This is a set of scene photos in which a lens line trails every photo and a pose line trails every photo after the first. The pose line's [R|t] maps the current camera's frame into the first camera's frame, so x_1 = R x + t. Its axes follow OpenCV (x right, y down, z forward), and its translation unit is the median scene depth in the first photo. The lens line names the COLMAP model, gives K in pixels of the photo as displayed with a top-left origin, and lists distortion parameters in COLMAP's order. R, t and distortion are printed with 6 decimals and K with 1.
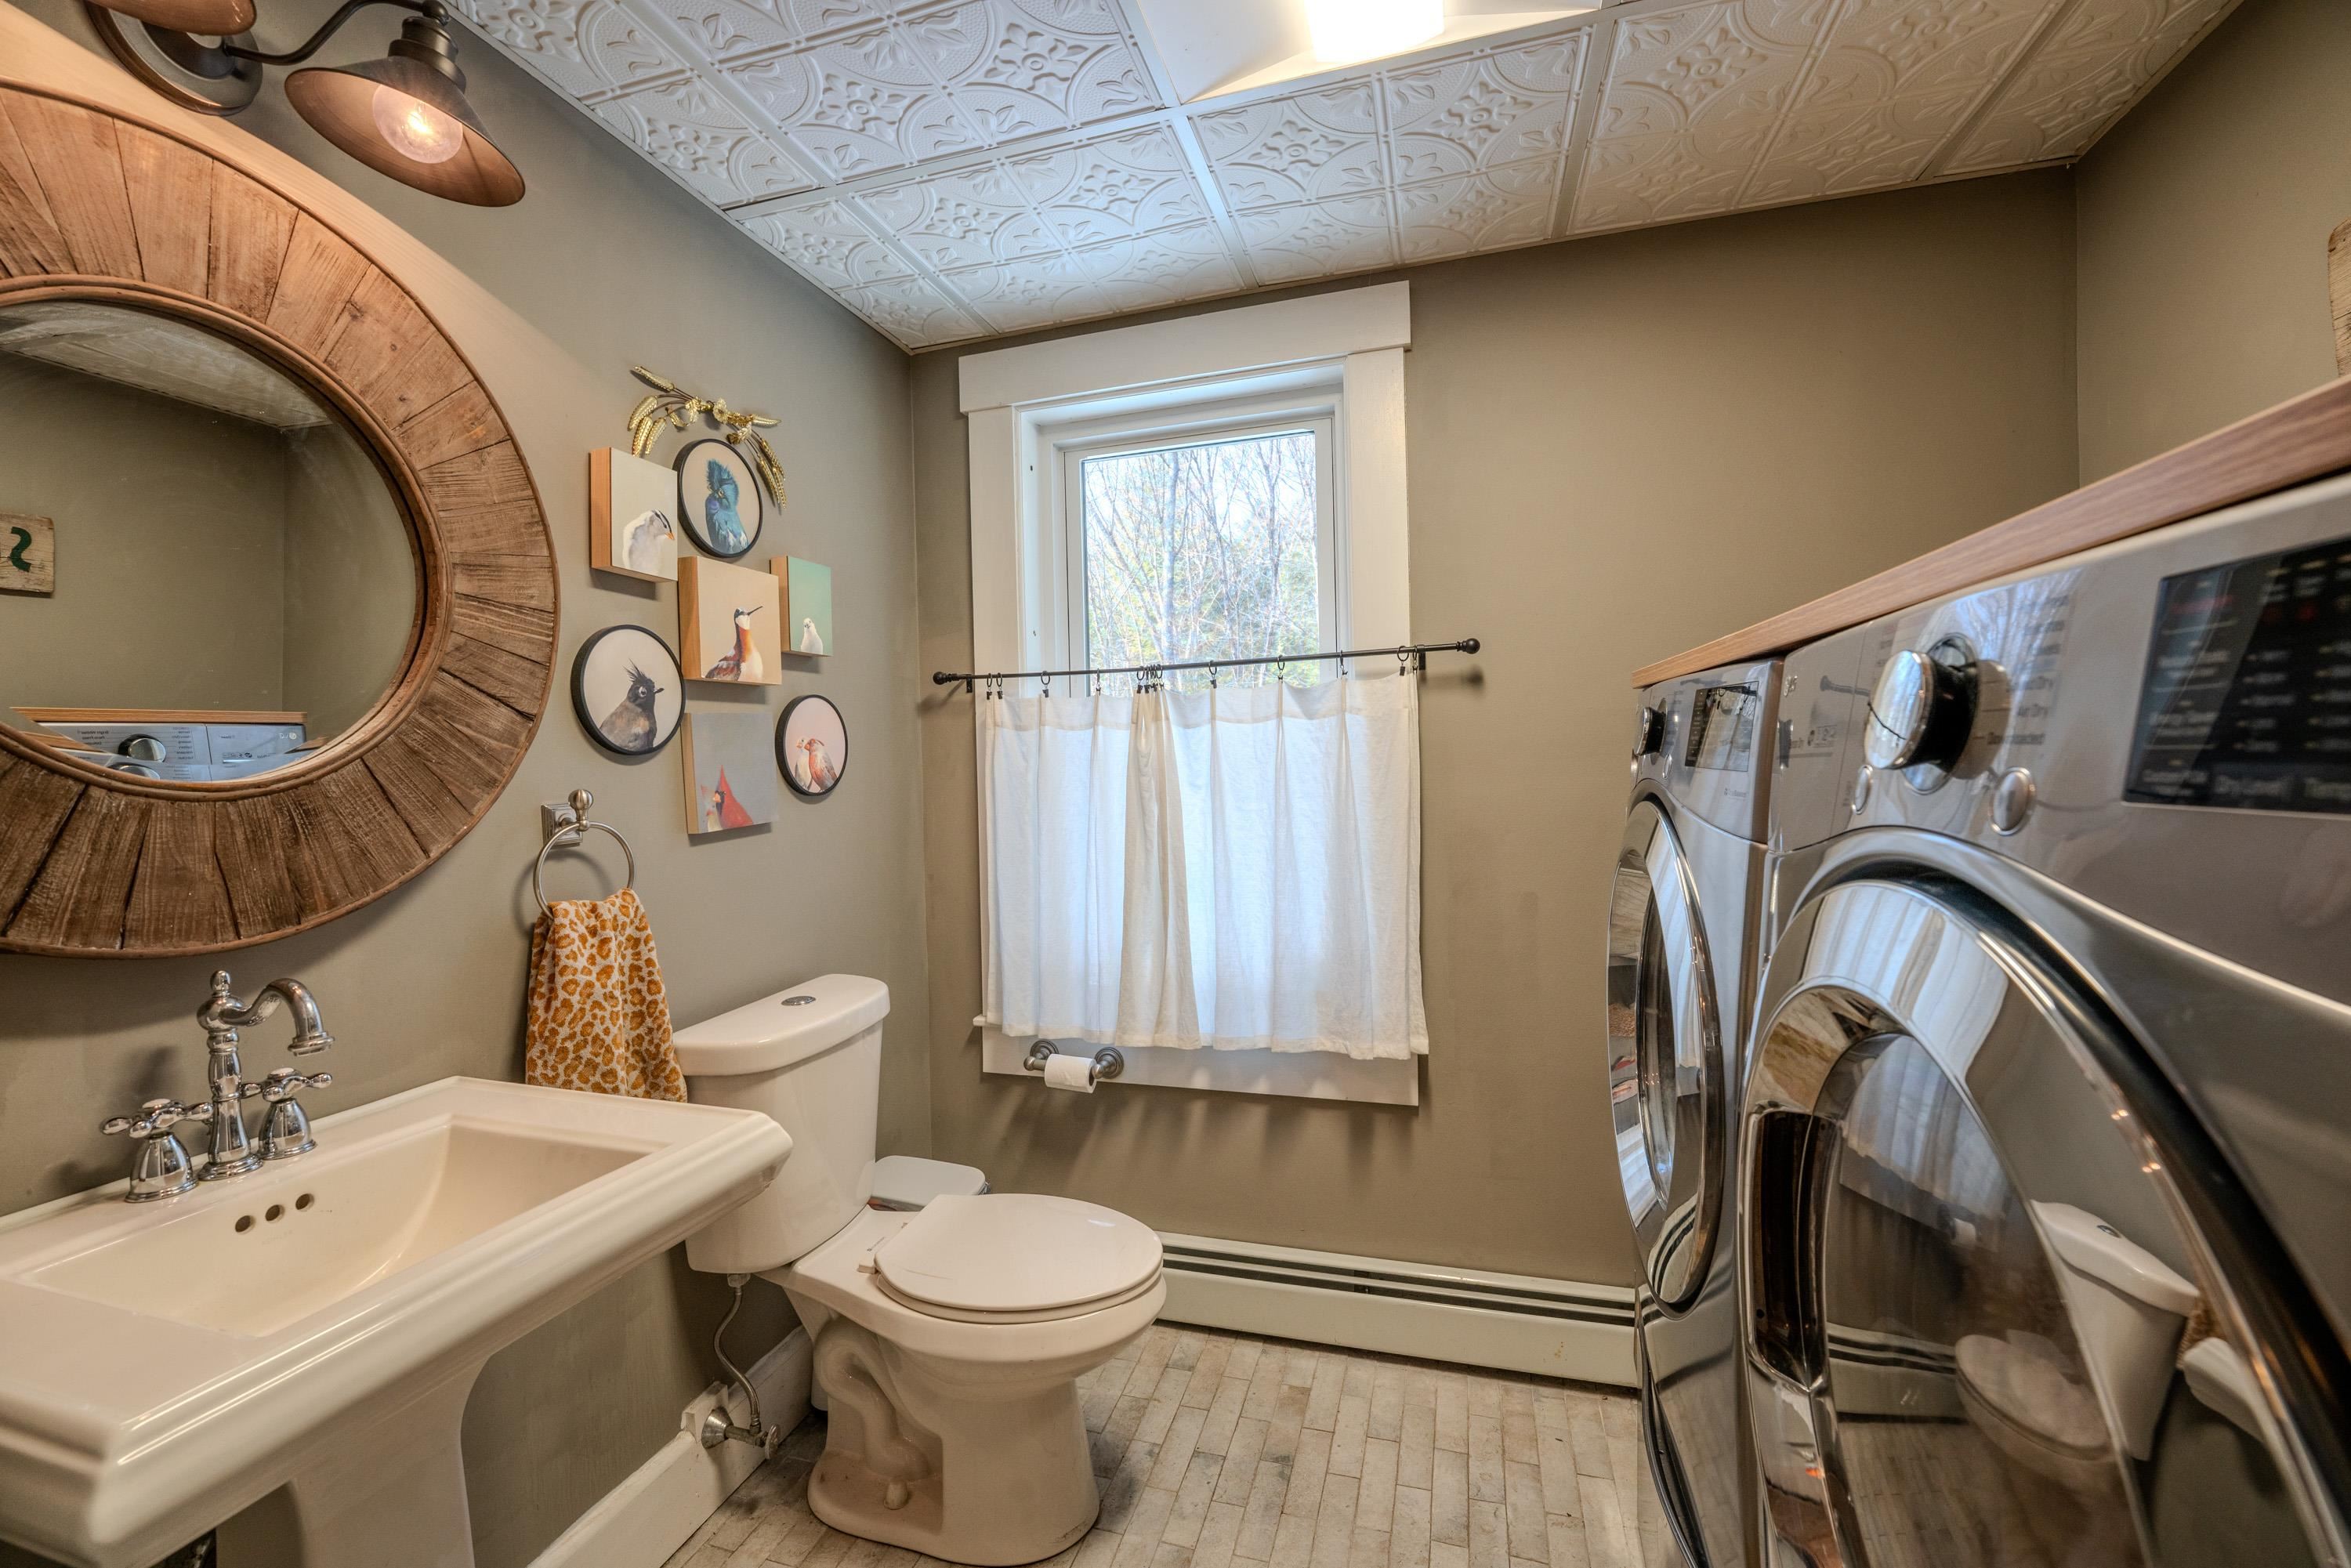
lens RADIAL K [[956.5, 0, 1168.7], [0, 956.5, 783.1], [0, 0, 1]] dist [-0.031236, 0.004870]
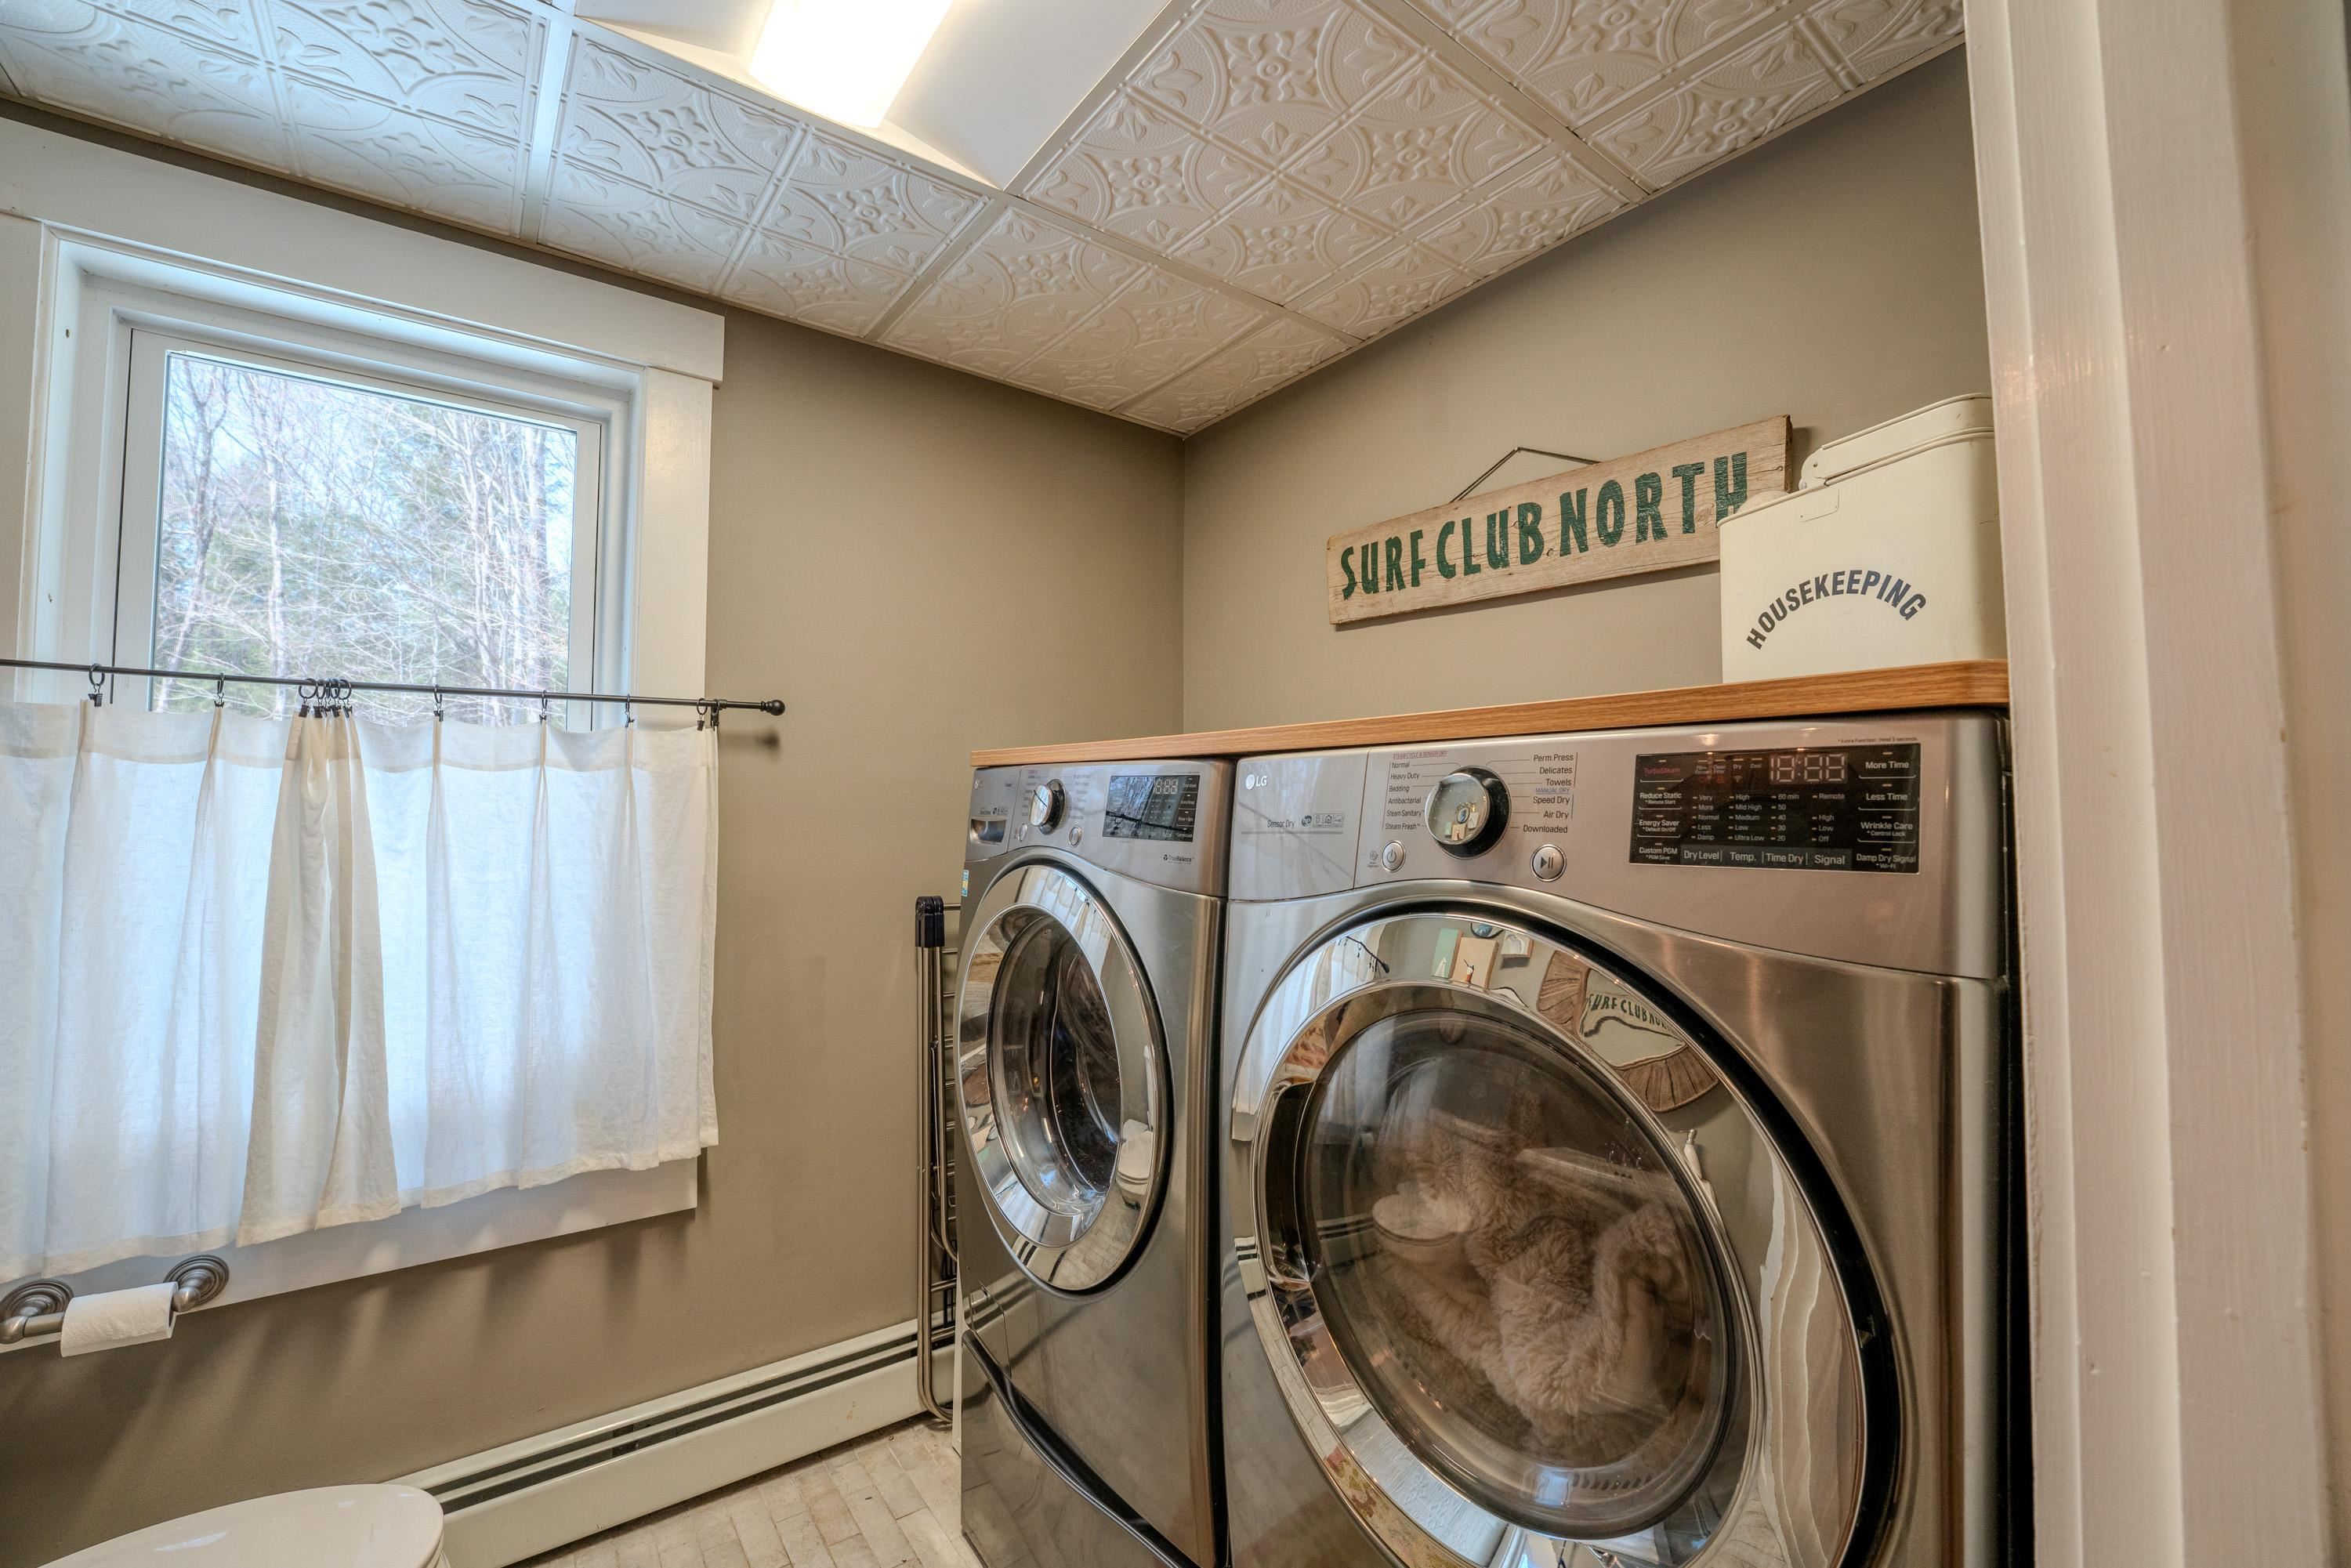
lens RADIAL K [[956.5, 0, 1168.7], [0, 956.5, 783.1], [0, 0, 1]] dist [-0.031236, 0.004870]
pose [[0.590524, 0.055477, 0.805111, -0.213259], [-0.002329, 0.997747, -0.067042, -0.002002], [-0.807016, 0.037715, 0.589323, 0.097780]]
